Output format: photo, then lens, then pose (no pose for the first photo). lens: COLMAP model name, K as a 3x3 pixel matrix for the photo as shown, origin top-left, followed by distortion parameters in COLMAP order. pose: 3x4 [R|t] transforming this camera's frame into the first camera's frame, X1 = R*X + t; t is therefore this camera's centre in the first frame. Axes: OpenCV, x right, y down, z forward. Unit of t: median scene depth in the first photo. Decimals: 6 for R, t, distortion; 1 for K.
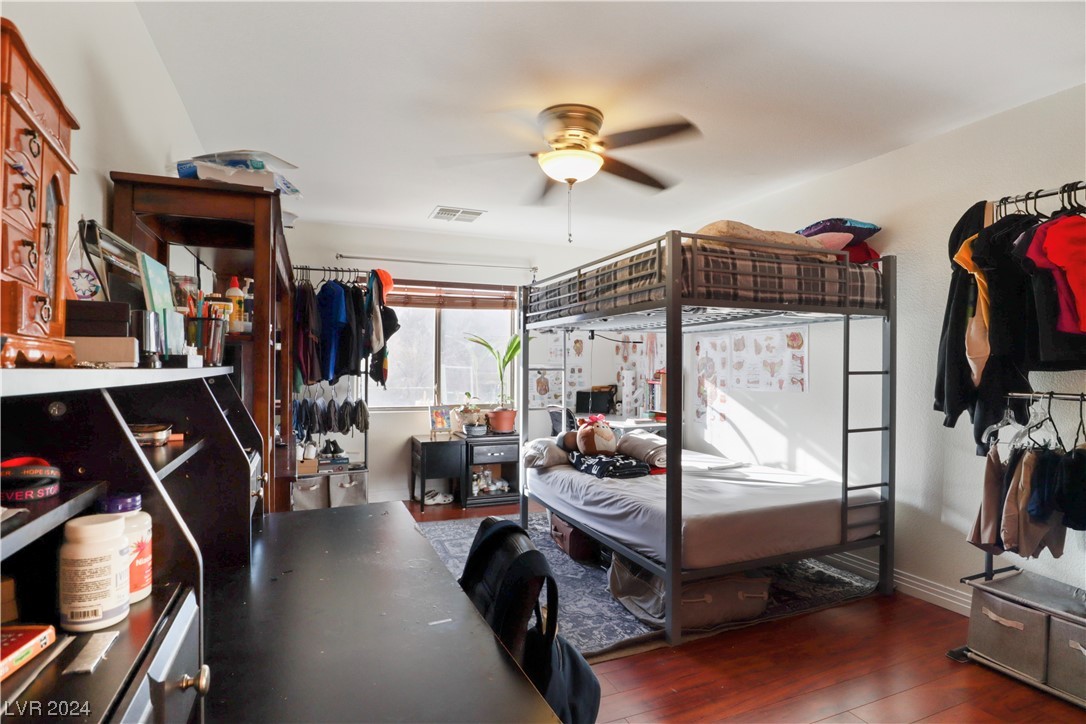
lens RADIAL K [[573.6, 0, 550.3], [0, 573.6, 367.9], [0, 0, 1]] dist [-0.058201, 0.018292]
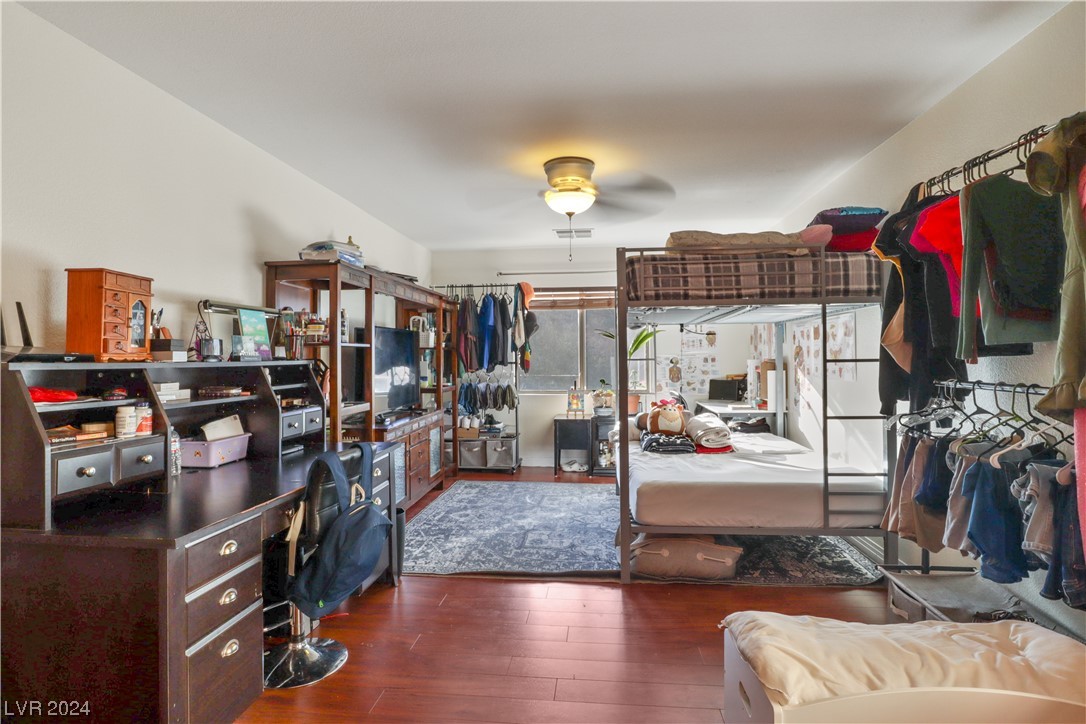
lens RADIAL K [[560.9, 0, 540.6], [0, 560.9, 349.3], [0, 0, 1]] dist [-0.056933, 0.022799]
pose [[0.874126, -0.017180, -0.485394, 0.540029], [0.009466, 0.999787, -0.018340, 0.001444], [0.485606, 0.011437, 0.874103, -0.125046]]
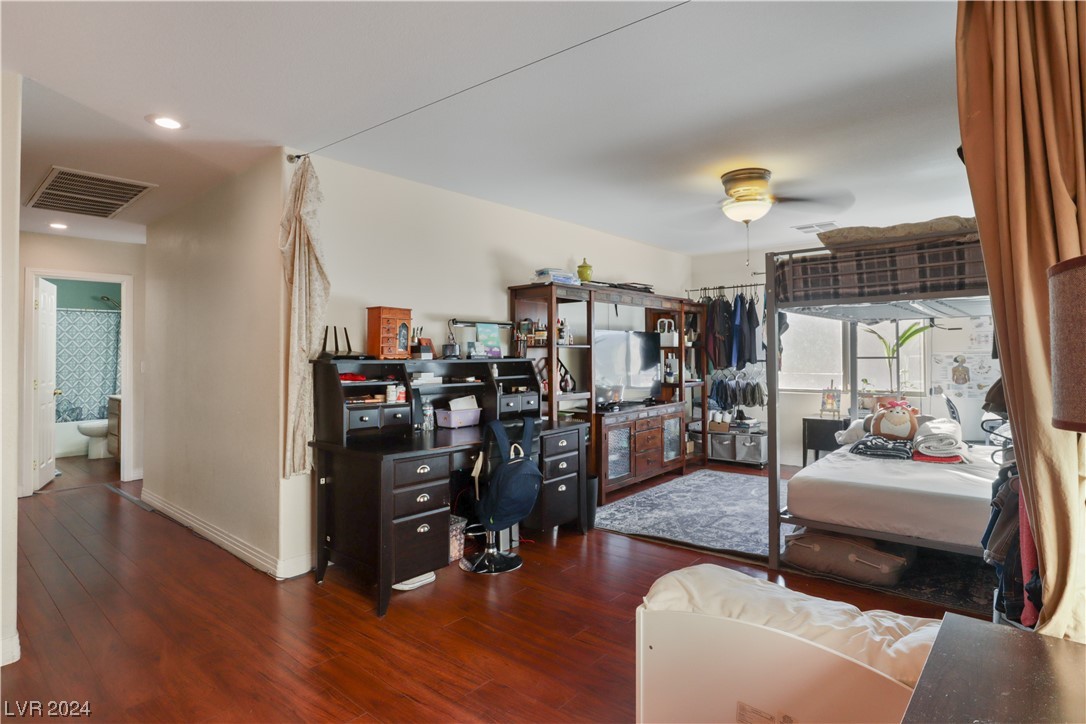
lens RADIAL K [[560.4, 0, 546.3], [0, 560.4, 356.2], [0, 0, 1]] dist [-0.054450, 0.017252]
pose [[0.446304, -0.008910, -0.894837, 0.934543], [0.007330, 0.999953, -0.006301, 0.002447], [0.894852, -0.003747, 0.446348, -0.030294]]
